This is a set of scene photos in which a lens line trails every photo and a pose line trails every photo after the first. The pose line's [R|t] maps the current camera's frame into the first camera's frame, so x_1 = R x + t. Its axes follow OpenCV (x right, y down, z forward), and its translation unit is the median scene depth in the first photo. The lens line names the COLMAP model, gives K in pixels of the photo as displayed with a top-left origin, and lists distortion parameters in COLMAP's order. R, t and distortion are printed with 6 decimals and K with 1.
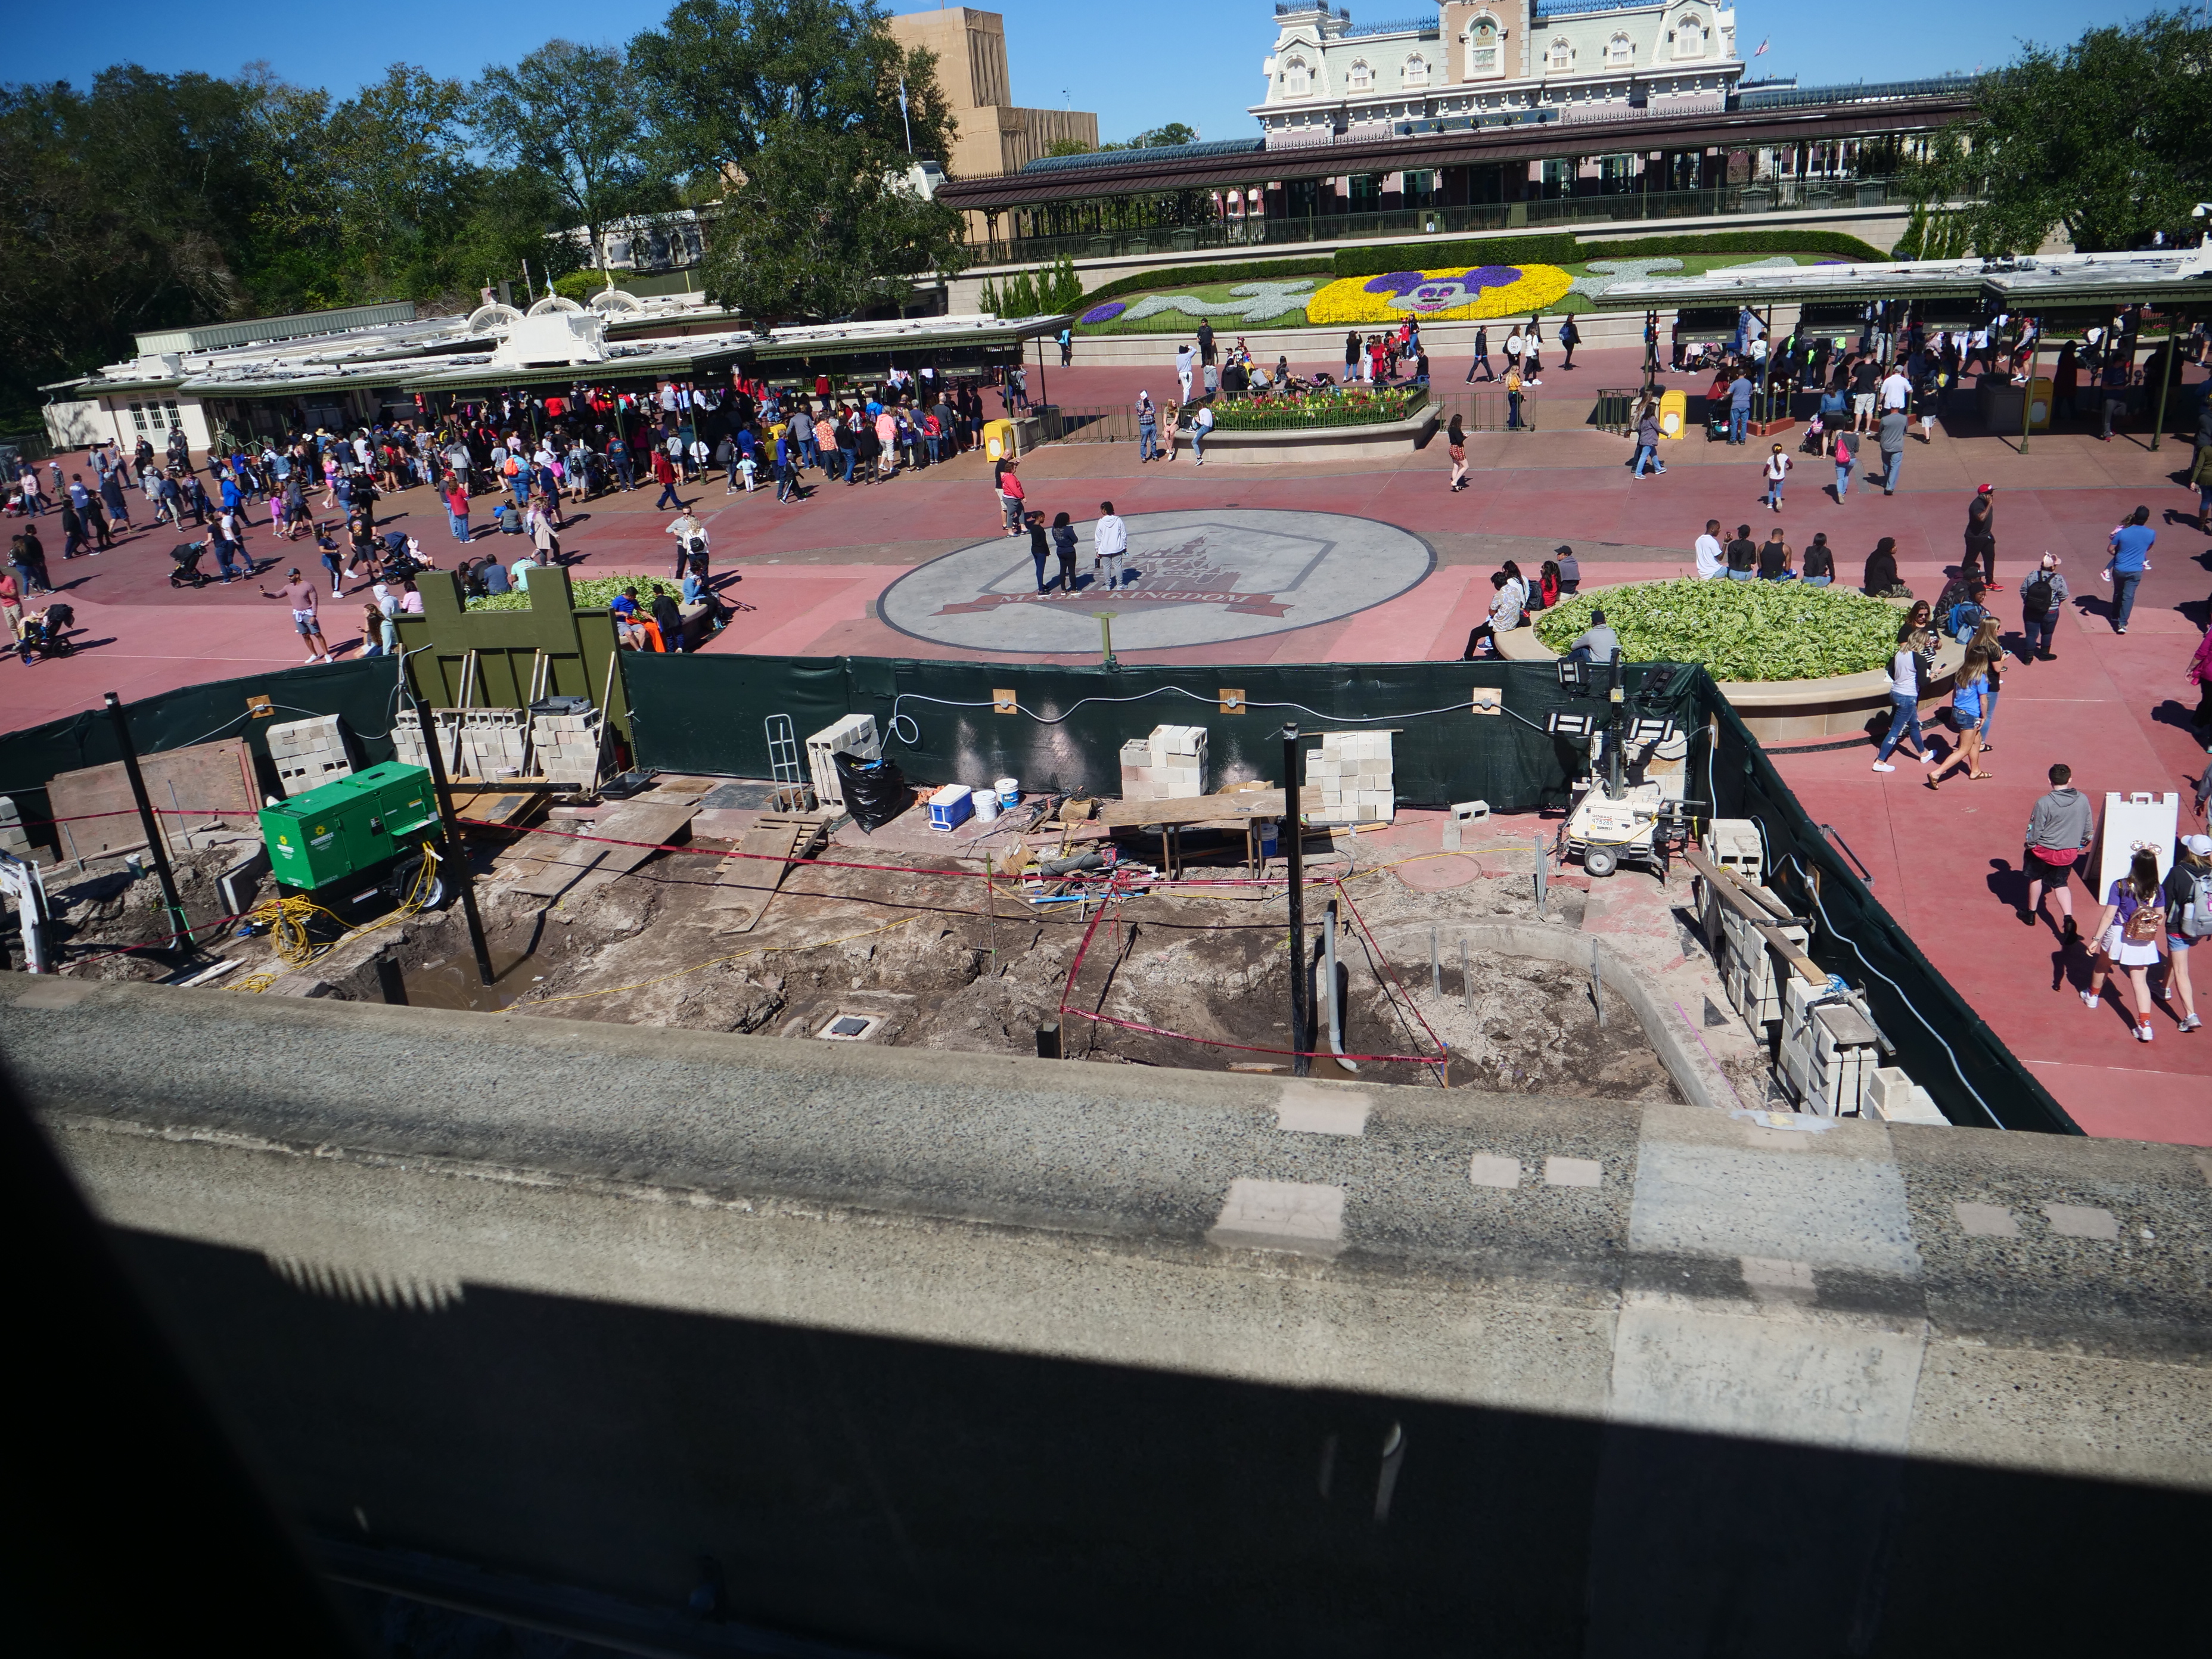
lens RADIAL K [[1568.5, 0, 1106.0], [0, 1568.5, 829.5], [0, 0, 1]] dist [-0.056813, -0.001947]
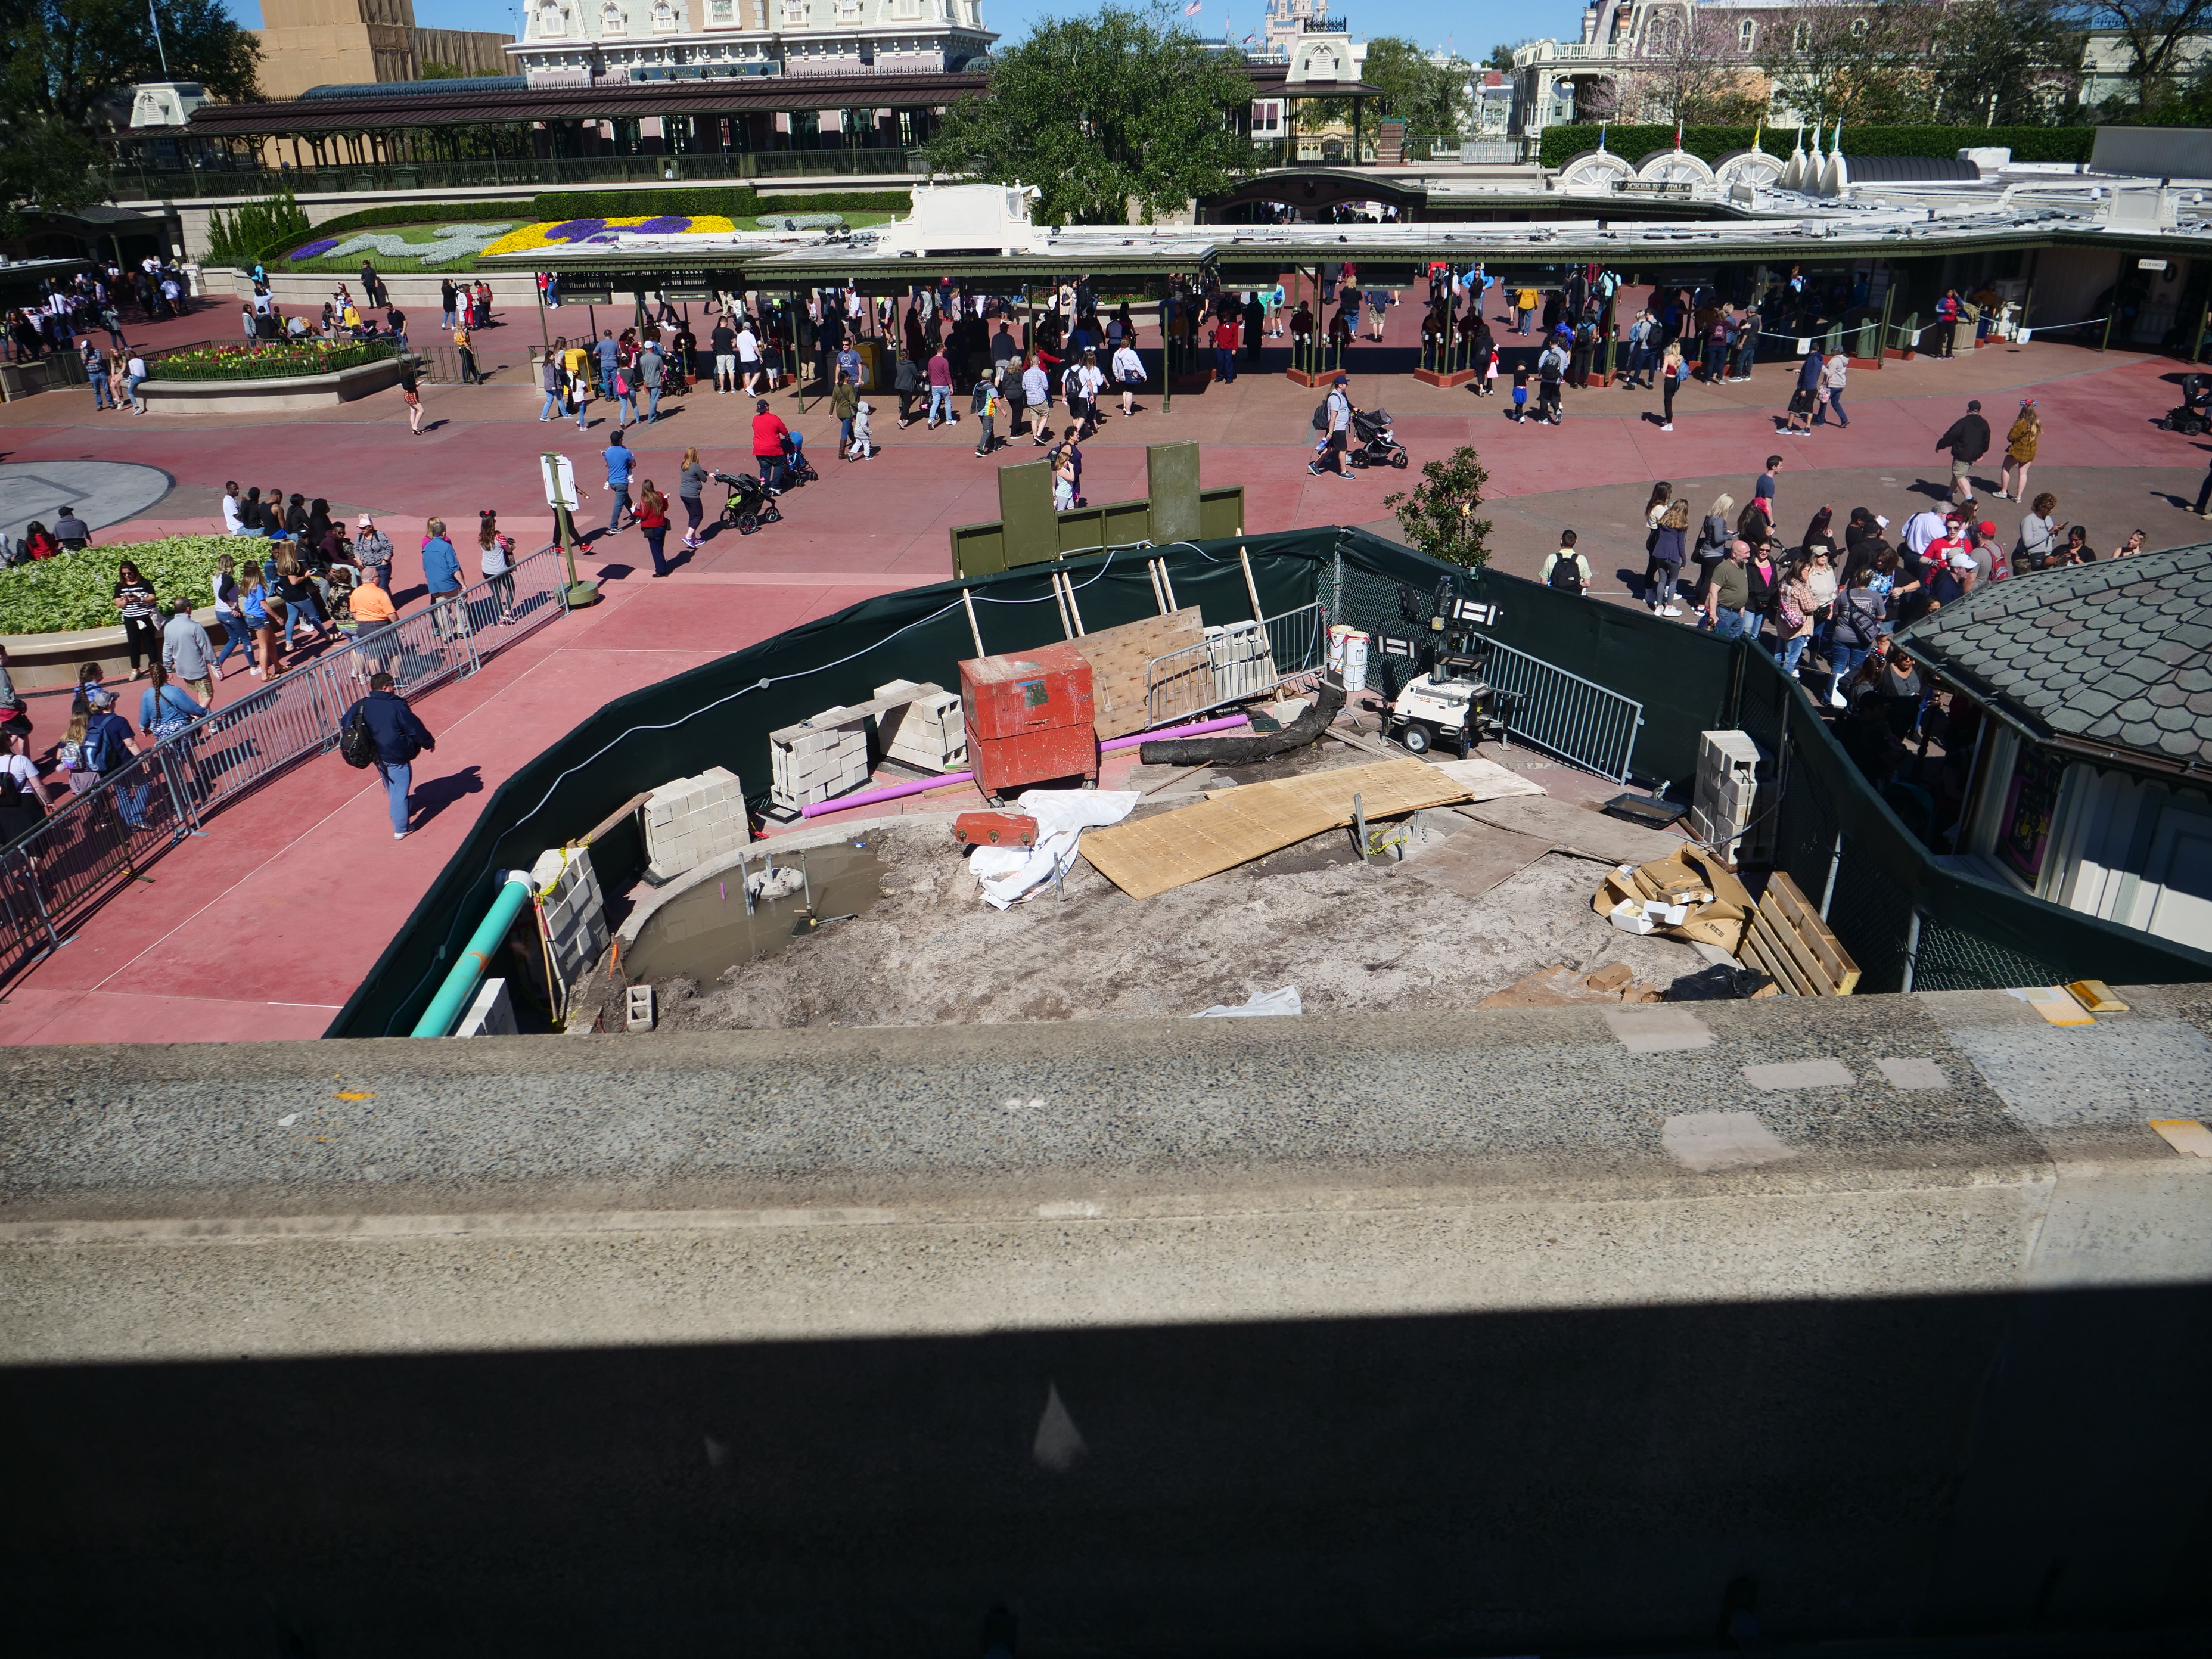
lens RADIAL K [[1535.1, 0, 1106.0], [0, 1535.1, 829.5], [0, 0, 1]] dist [-0.041886, -0.001305]
pose [[0.977700, -0.030700, 0.207749, 0.274857], [0.020331, 0.998447, 0.051861, 0.002131], [-0.209019, -0.046481, 0.976806, -0.071702]]
